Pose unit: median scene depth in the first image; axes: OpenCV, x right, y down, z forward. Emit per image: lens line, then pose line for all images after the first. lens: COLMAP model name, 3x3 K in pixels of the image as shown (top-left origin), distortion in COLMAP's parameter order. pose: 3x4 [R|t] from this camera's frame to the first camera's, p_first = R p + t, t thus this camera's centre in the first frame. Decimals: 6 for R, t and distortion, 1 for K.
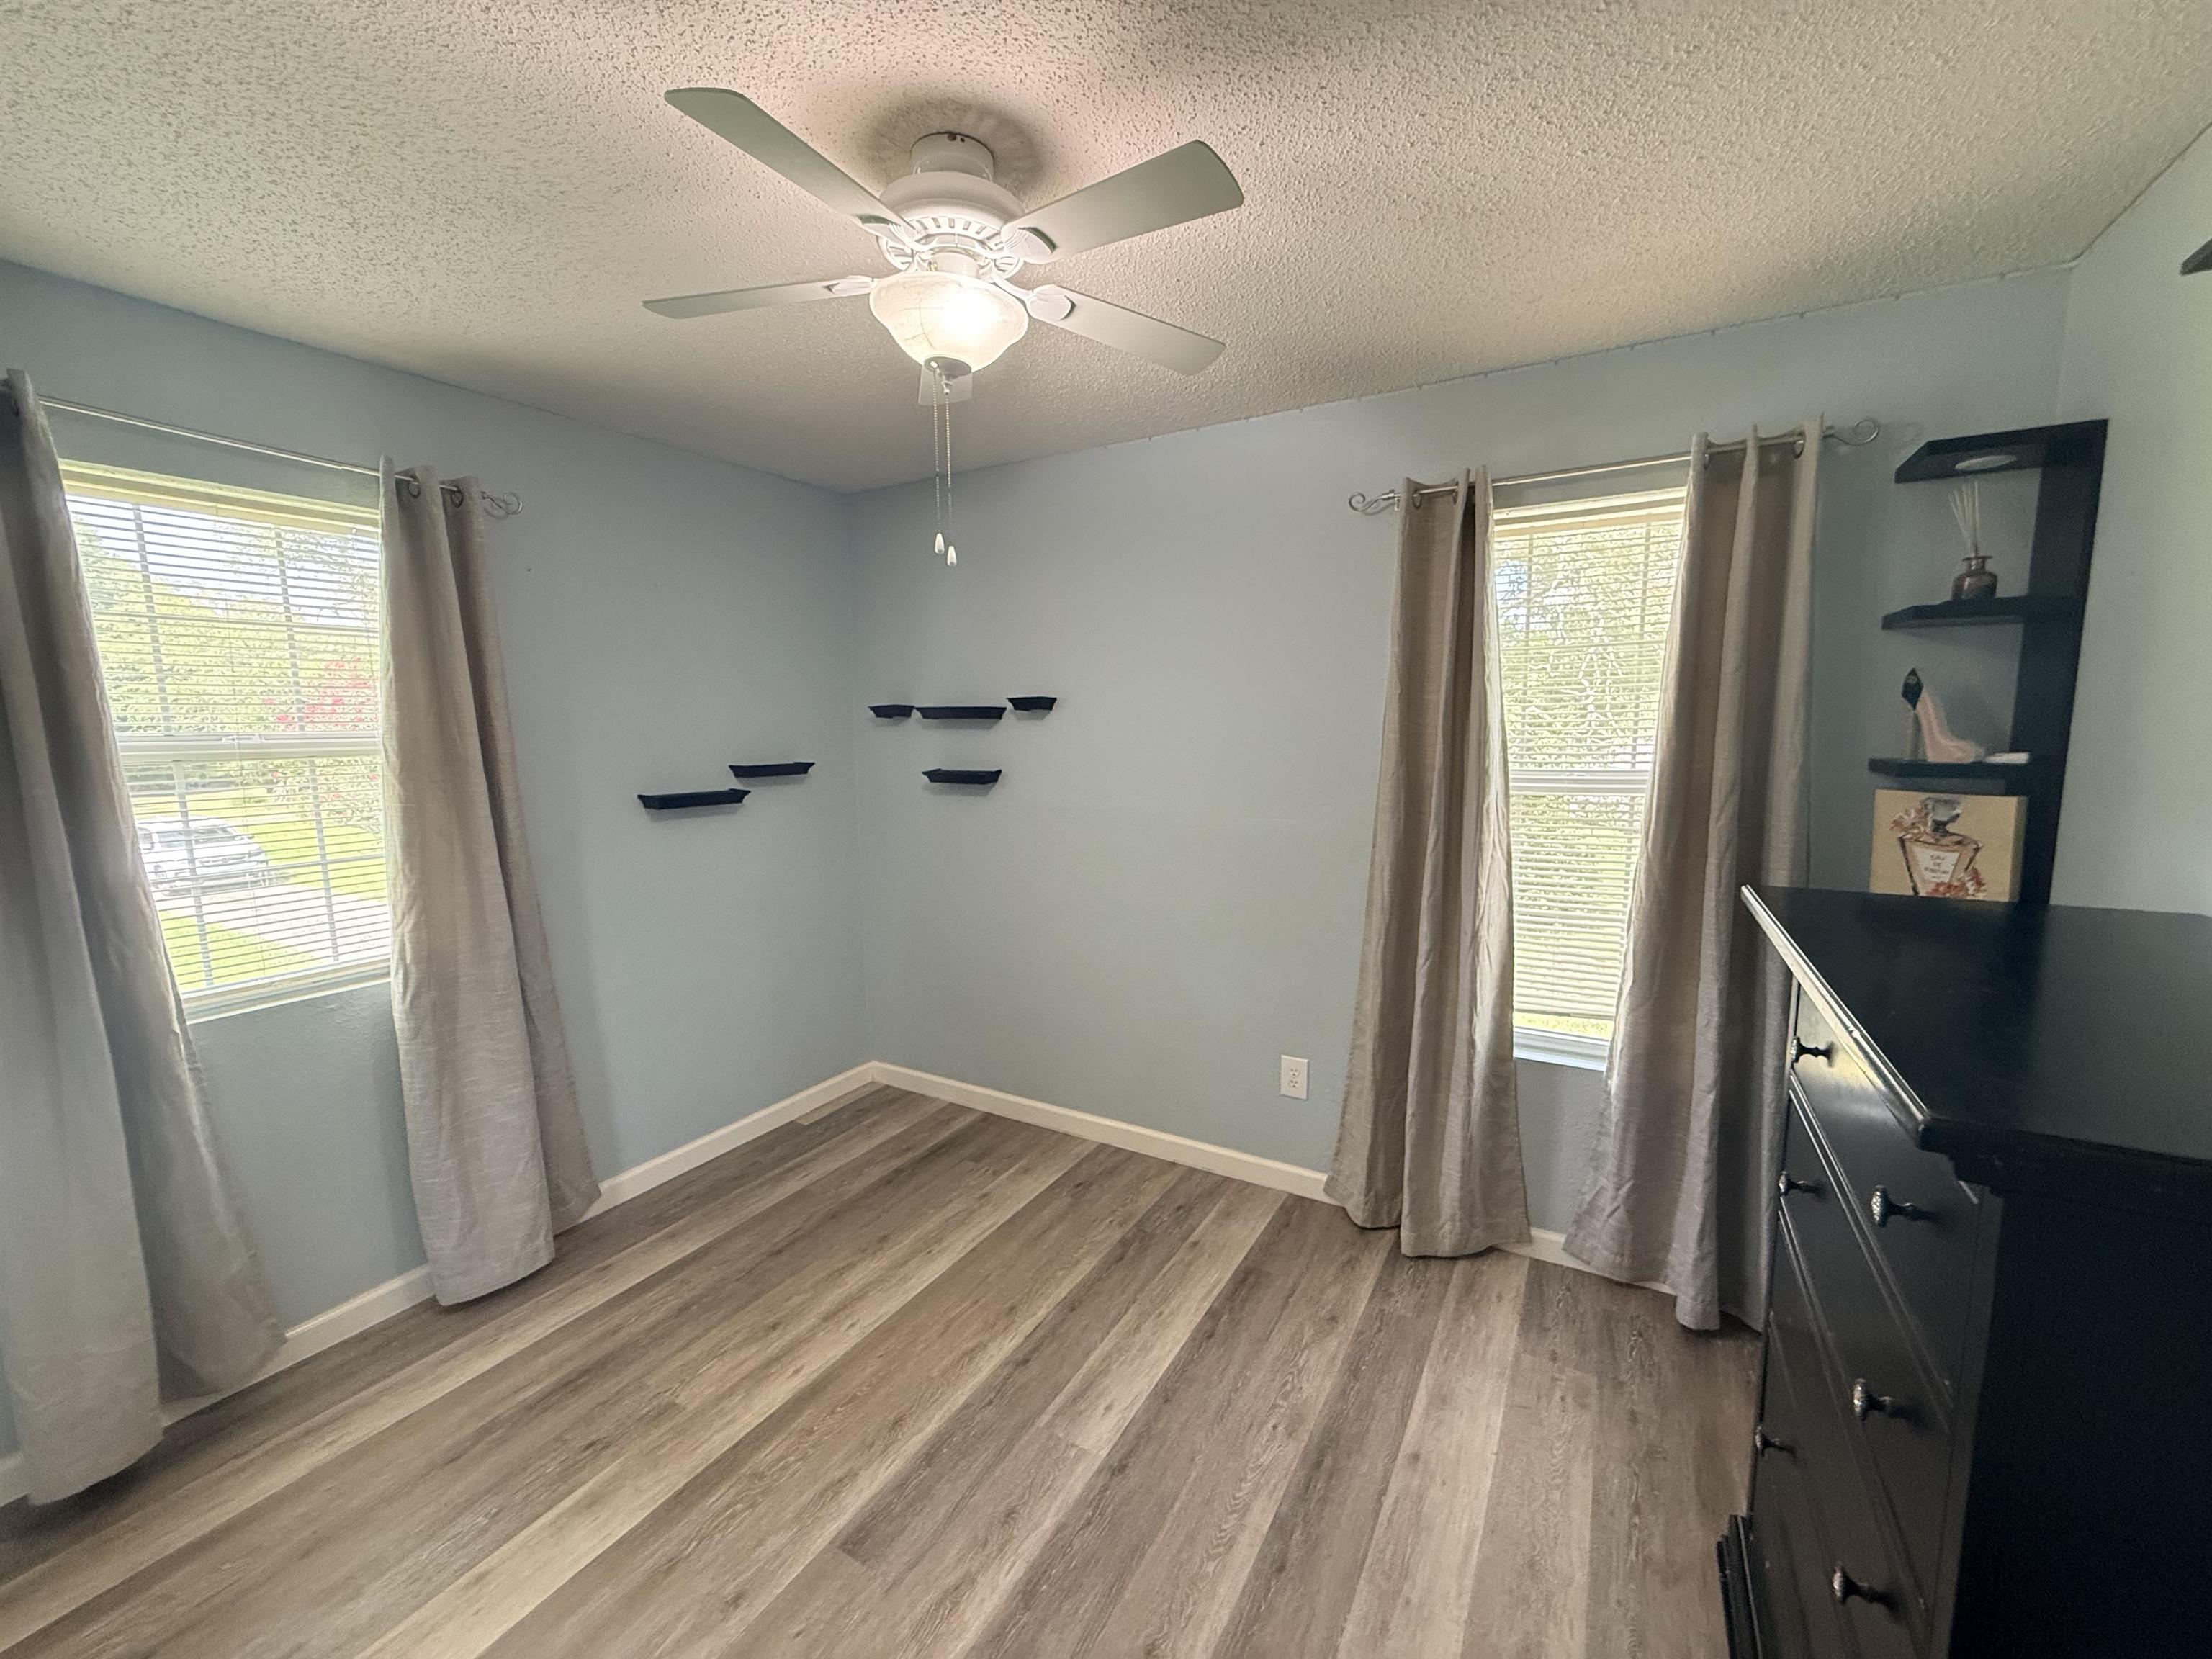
lens RADIAL K [[886.0, 0, 1099.4], [0, 886.0, 833.2], [0, 0, 1]] dist [0.001062, -0.000067]
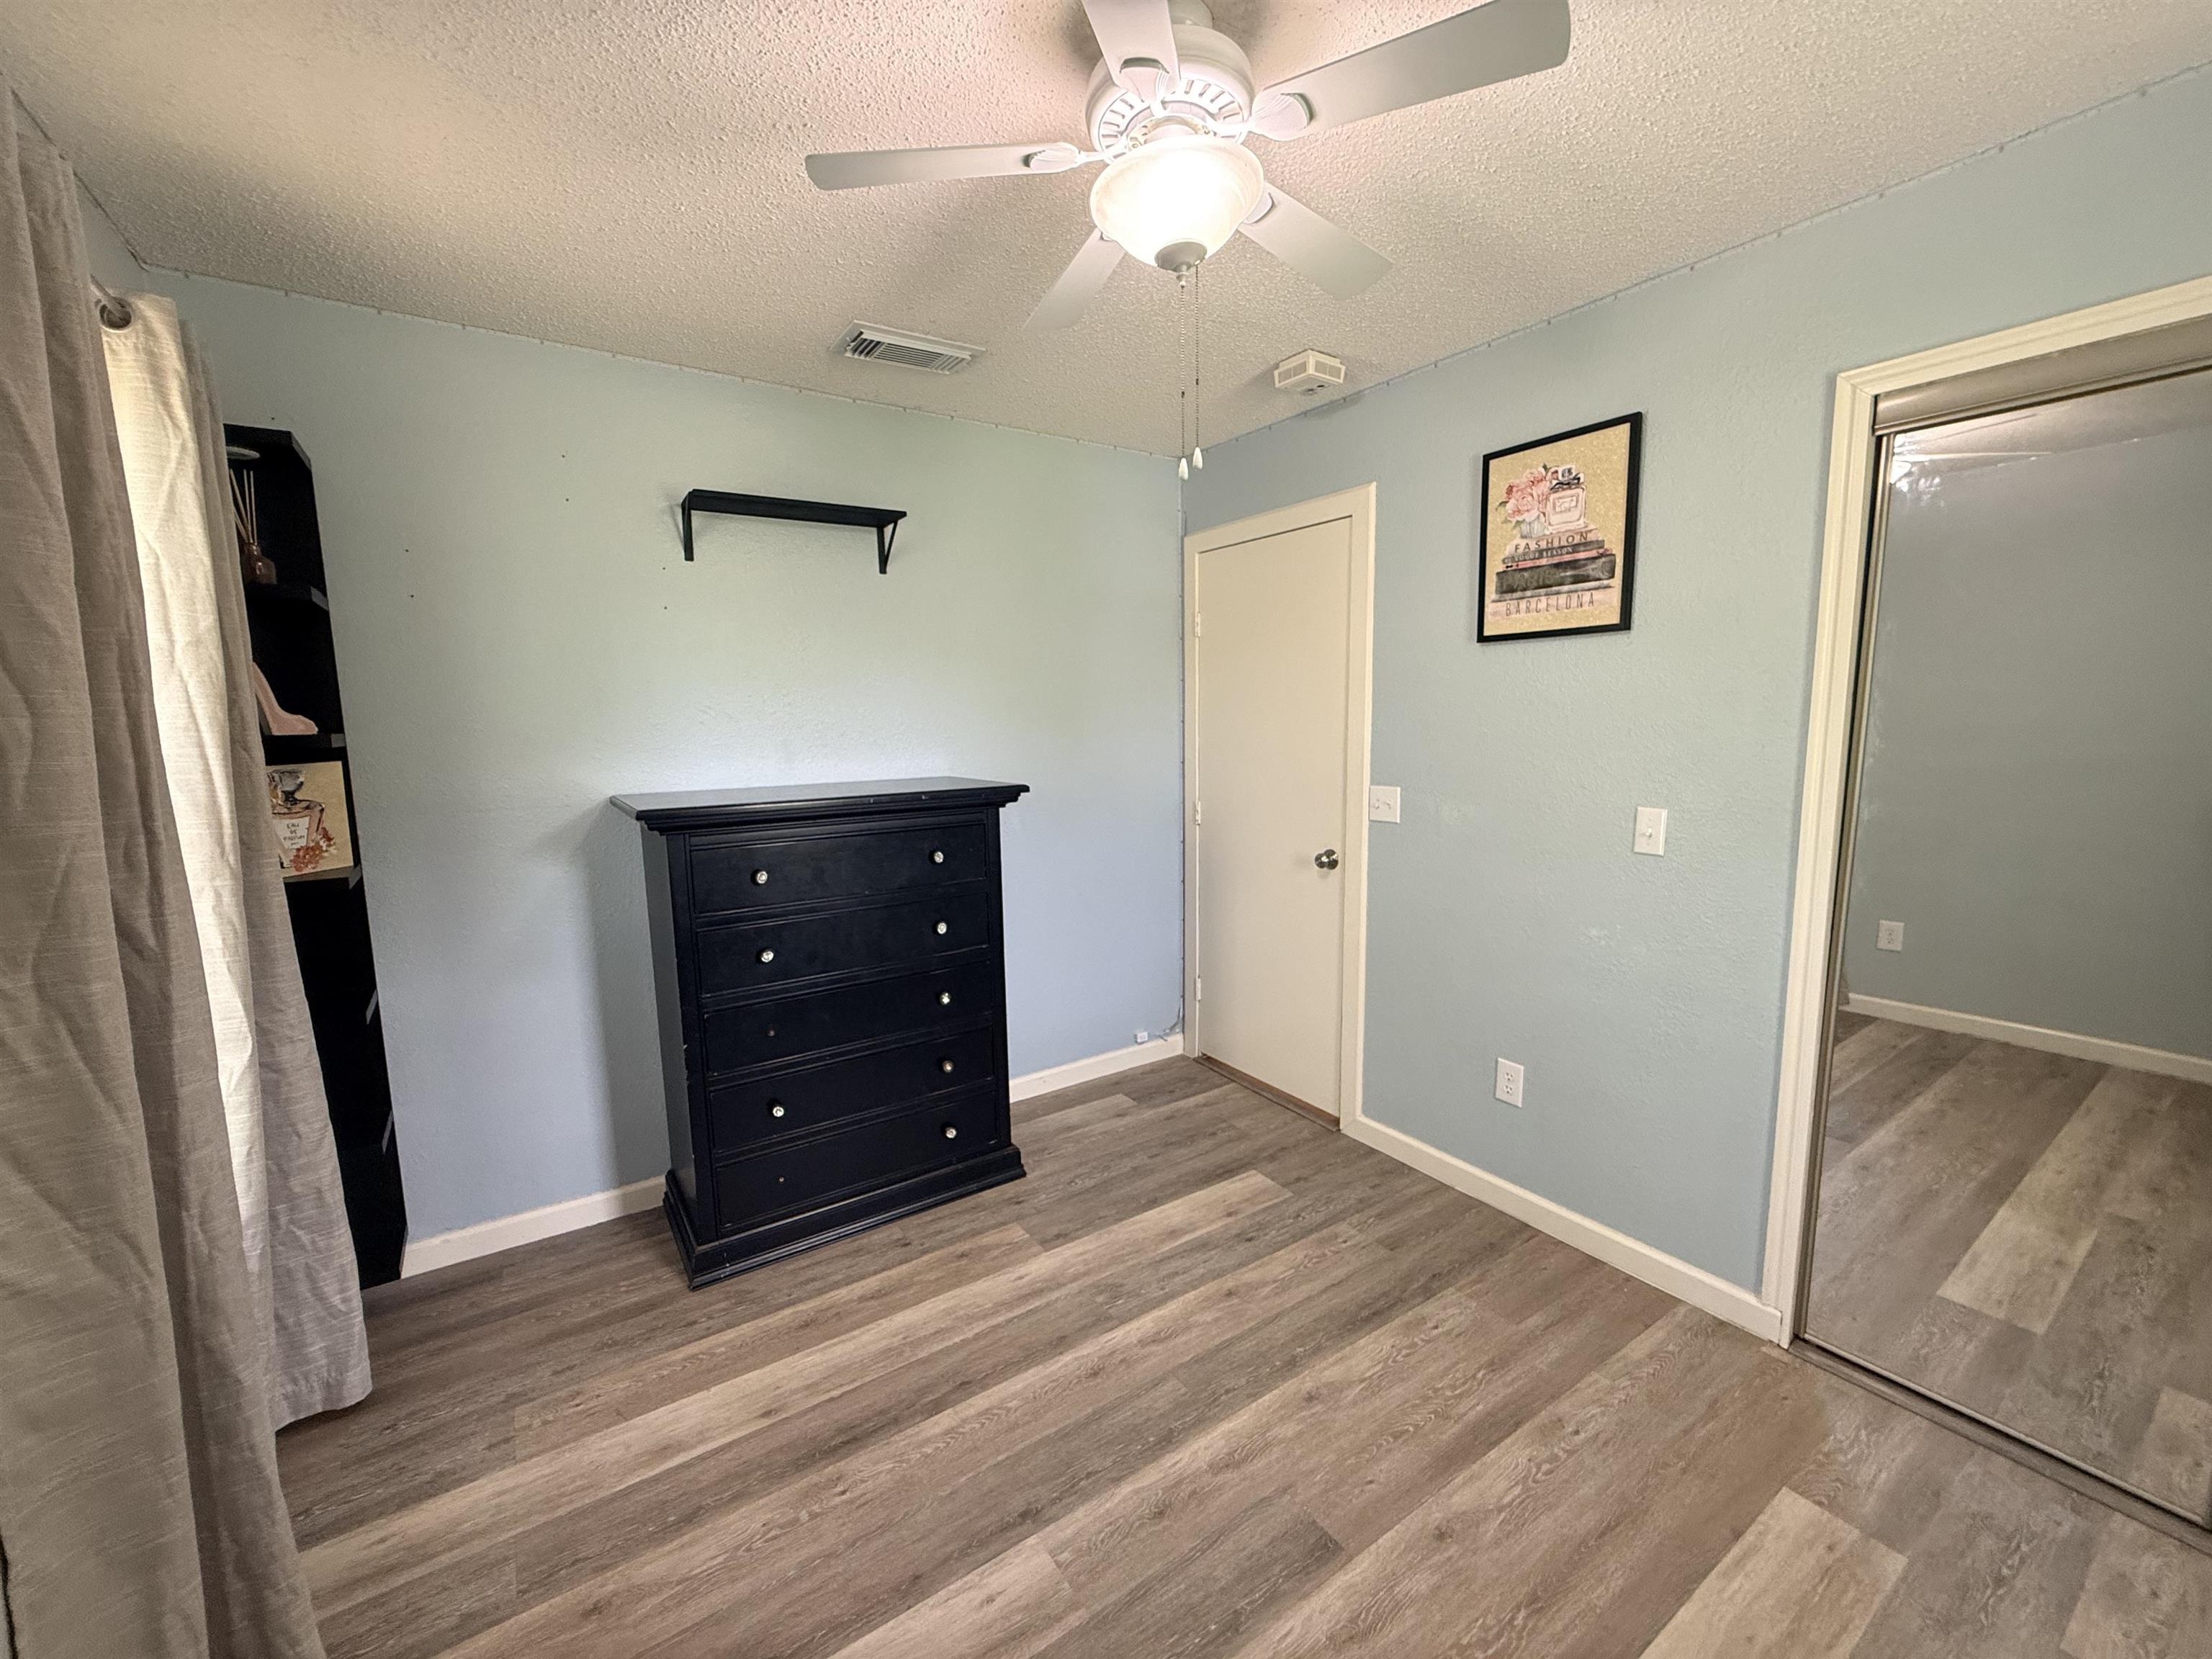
lens RADIAL K [[886.0, 0, 1099.4], [0, 886.0, 833.2], [0, 0, 1]] dist [0.001062, -0.000067]
pose [[-0.900969, -0.032064, 0.432698, -0.401066], [0.079346, 0.968272, 0.236966, -0.143739], [-0.426568, 0.247832, -0.869839, 1.568138]]
